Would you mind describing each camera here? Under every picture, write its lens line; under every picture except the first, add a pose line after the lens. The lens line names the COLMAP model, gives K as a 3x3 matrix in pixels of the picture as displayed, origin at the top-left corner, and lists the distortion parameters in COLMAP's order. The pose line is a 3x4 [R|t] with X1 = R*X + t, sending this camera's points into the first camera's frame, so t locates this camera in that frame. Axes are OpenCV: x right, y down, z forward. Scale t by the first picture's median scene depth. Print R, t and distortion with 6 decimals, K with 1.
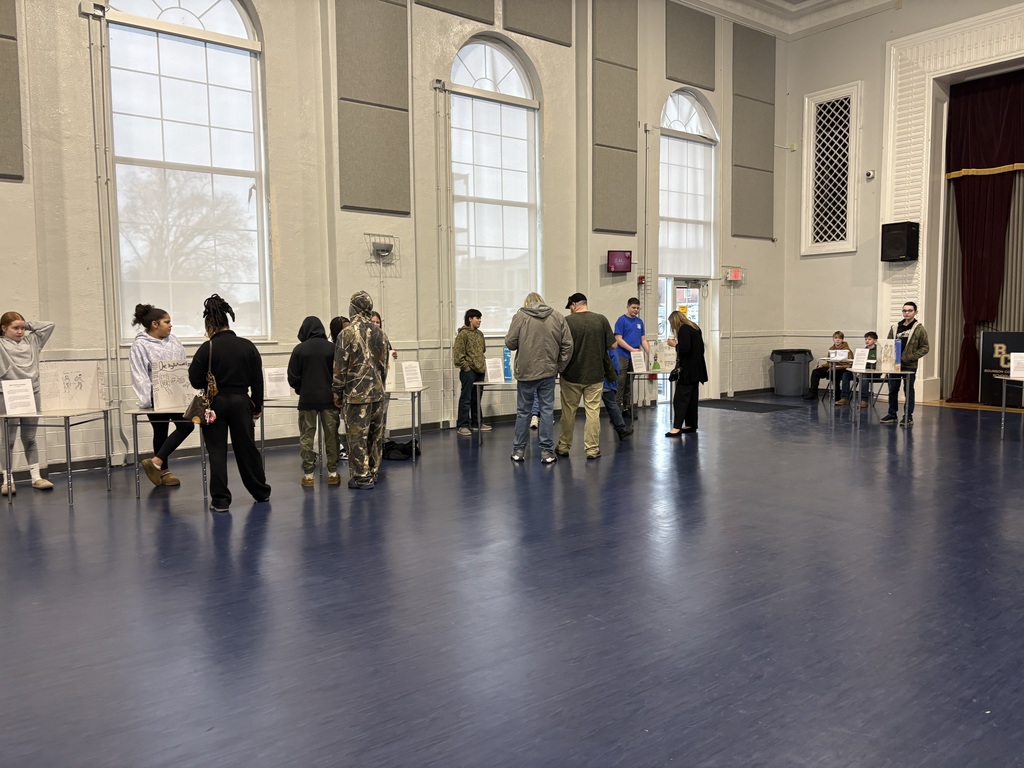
lens RADIAL K [[769.6, 0, 512.2], [0, 769.6, 382.6], [0, 0, 1]] dist [0.012829, 0.001612]
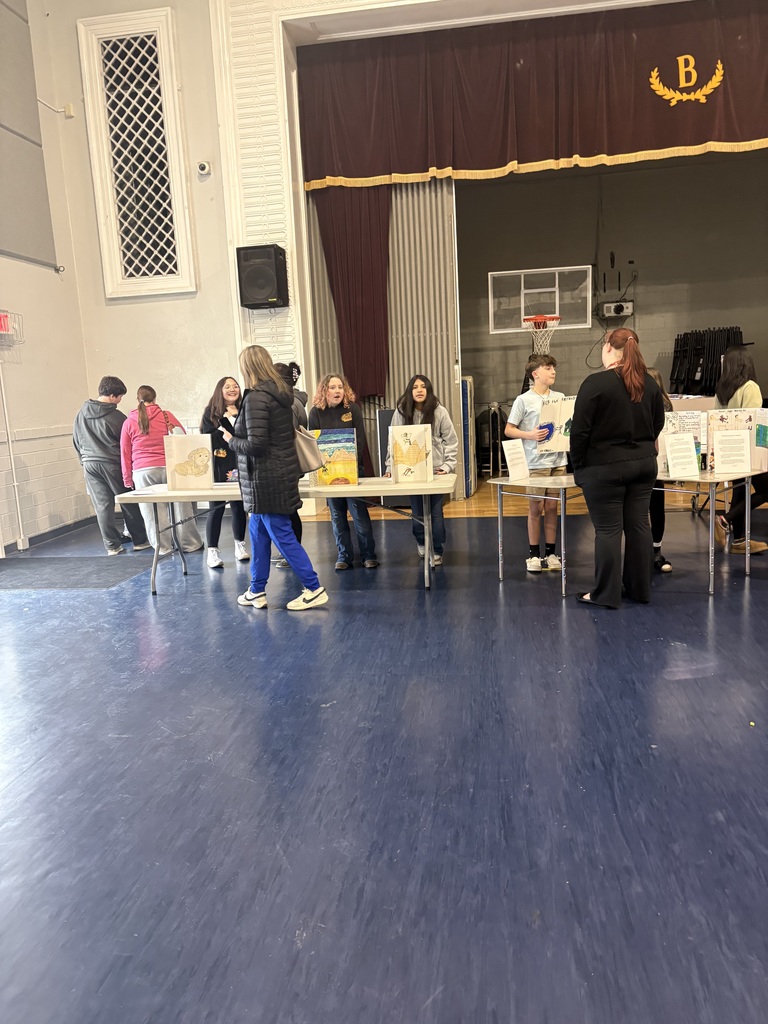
lens RADIAL K [[769.6, 0, 382.3], [0, 769.6, 509.9], [0, 0, 1]] dist [0.012829, 0.001612]
pose [[0.721406, -0.134299, 0.679366, 0.098118], [0.099902, 0.990936, 0.089807, -0.033228], [-0.685269, 0.003082, 0.728284, 0.425357]]
